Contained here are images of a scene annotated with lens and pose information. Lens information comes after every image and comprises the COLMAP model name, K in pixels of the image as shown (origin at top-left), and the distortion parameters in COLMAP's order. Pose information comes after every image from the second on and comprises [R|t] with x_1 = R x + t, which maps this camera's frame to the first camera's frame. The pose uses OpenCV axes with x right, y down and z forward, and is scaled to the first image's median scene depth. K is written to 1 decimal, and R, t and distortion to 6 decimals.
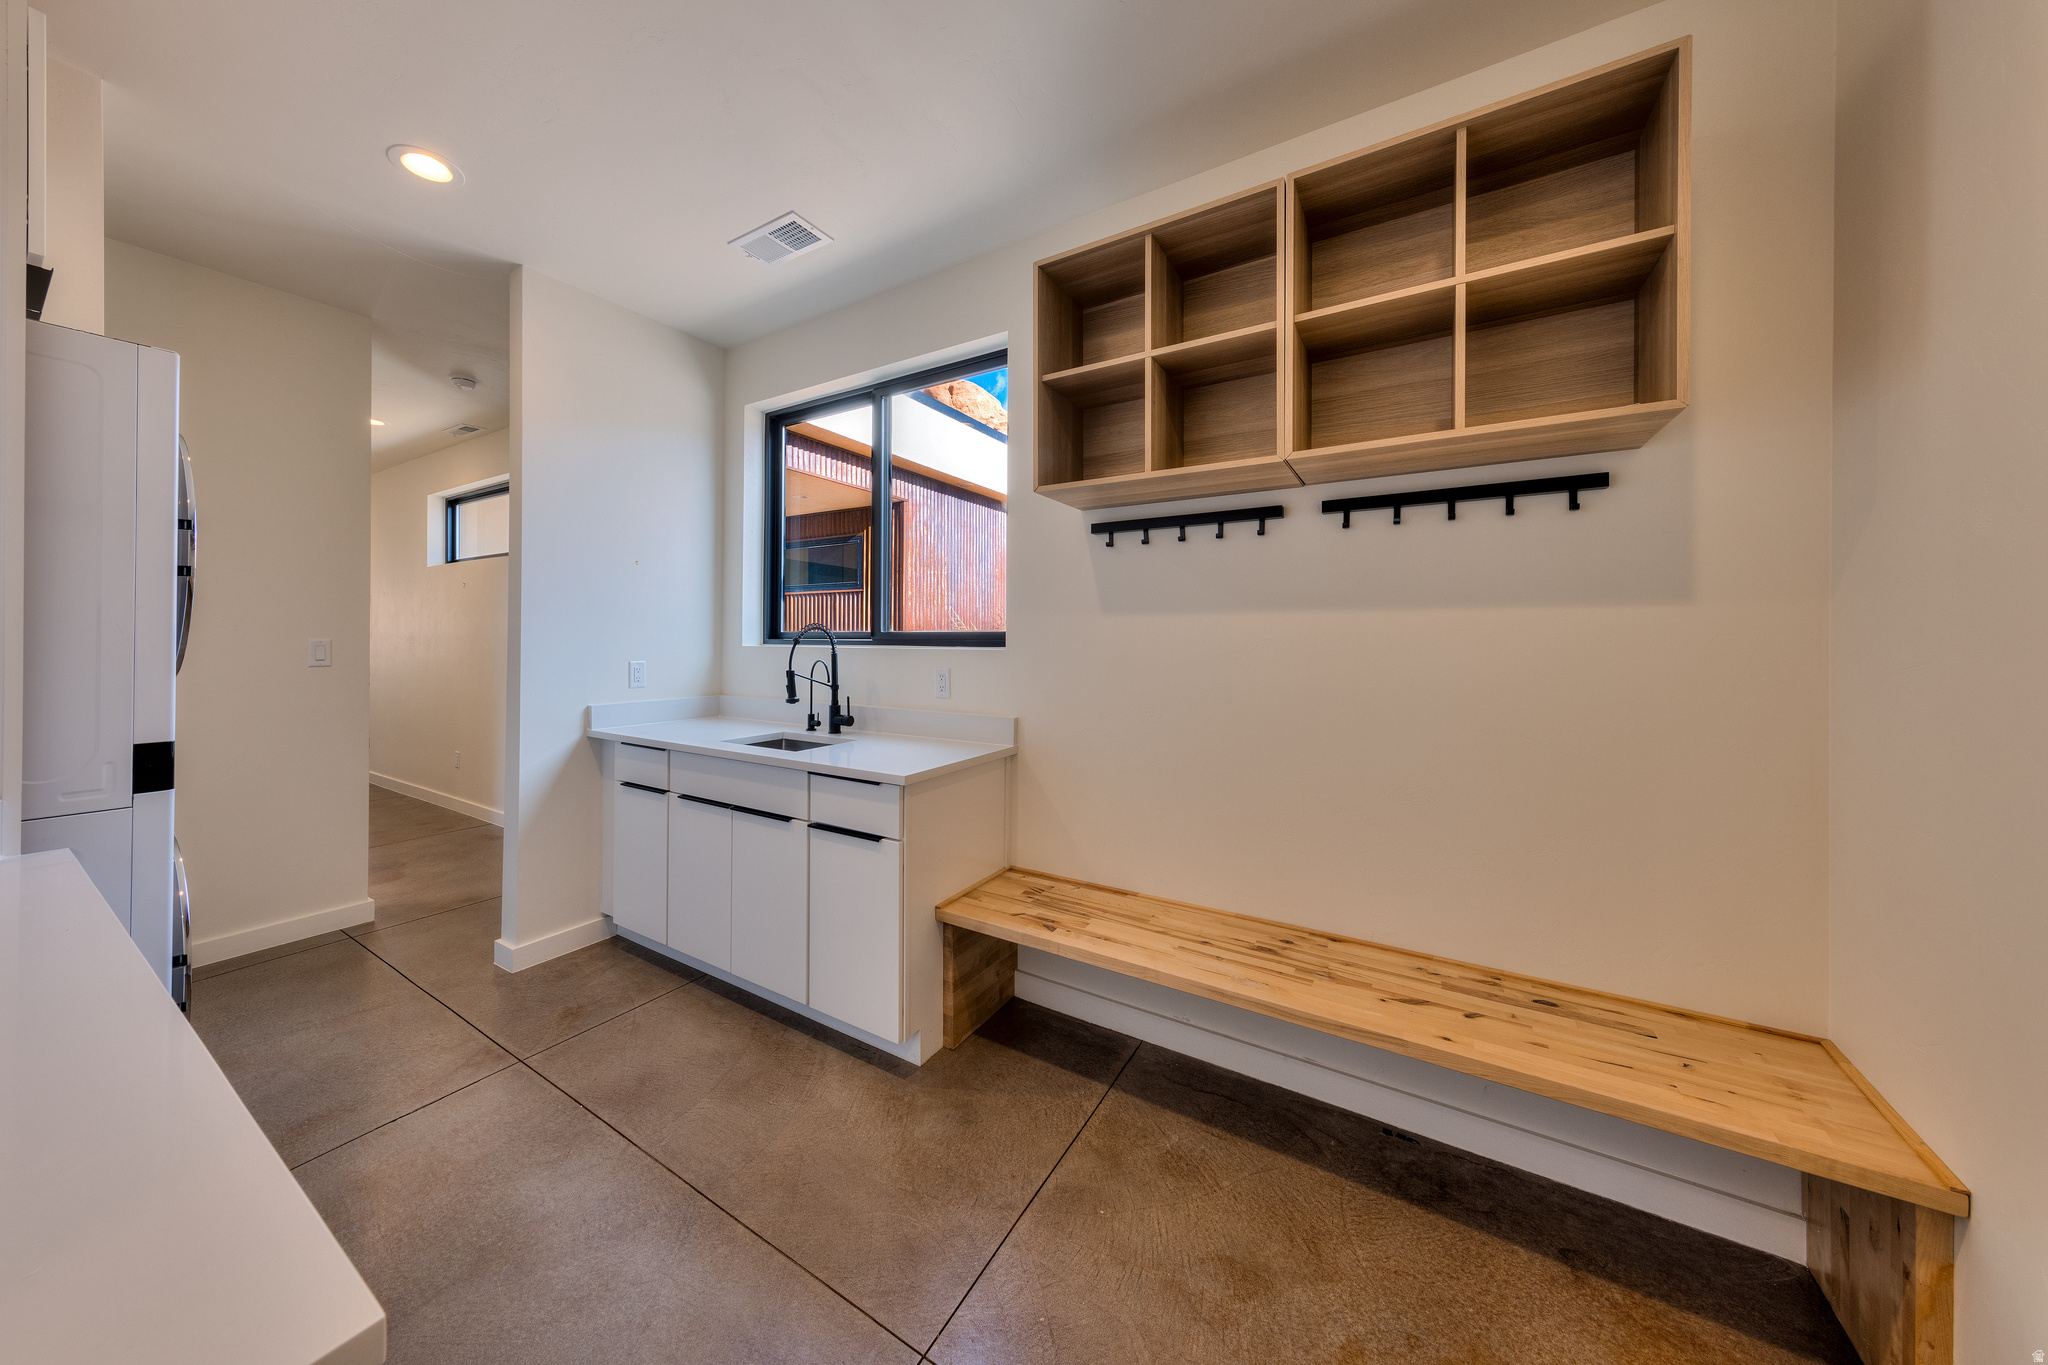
lens RADIAL K [[674.3, 0, 970.5], [0, 674.3, 640.8], [0, 0, 1]] dist [-0.000077, -0.000146]
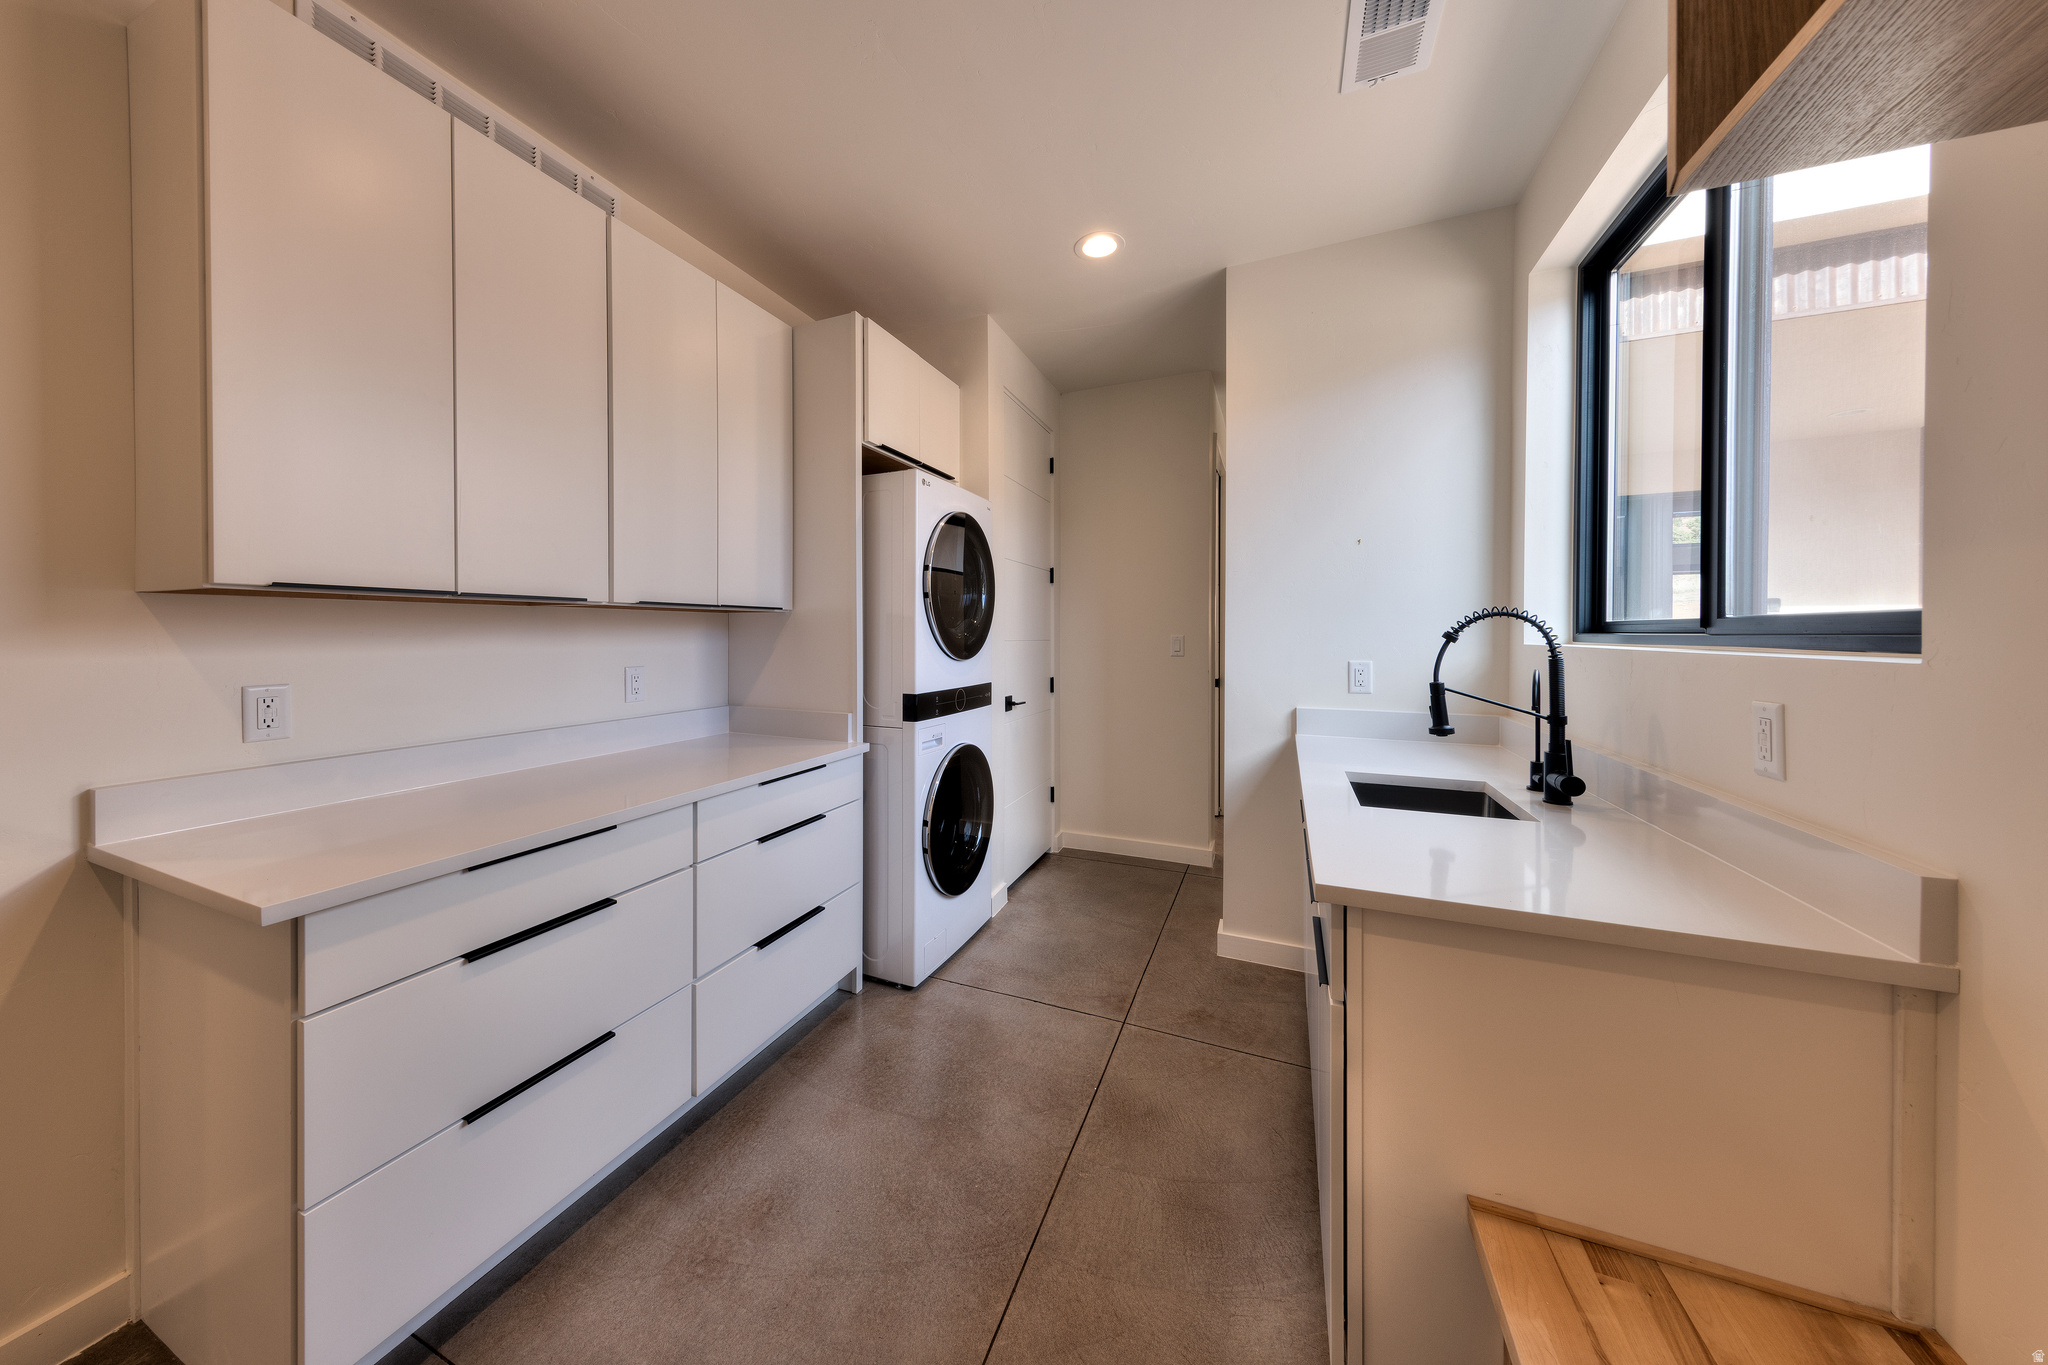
lens RADIAL K [[674.3, 0, 970.5], [0, 674.3, 640.8], [0, 0, 1]] dist [-0.000077, -0.000146]
pose [[0.150628, 0.005827, -0.988573, 0.309494], [-0.000972, 0.999983, 0.005746, 0.001574], [0.988590, 0.000096, 0.150631, 0.499682]]
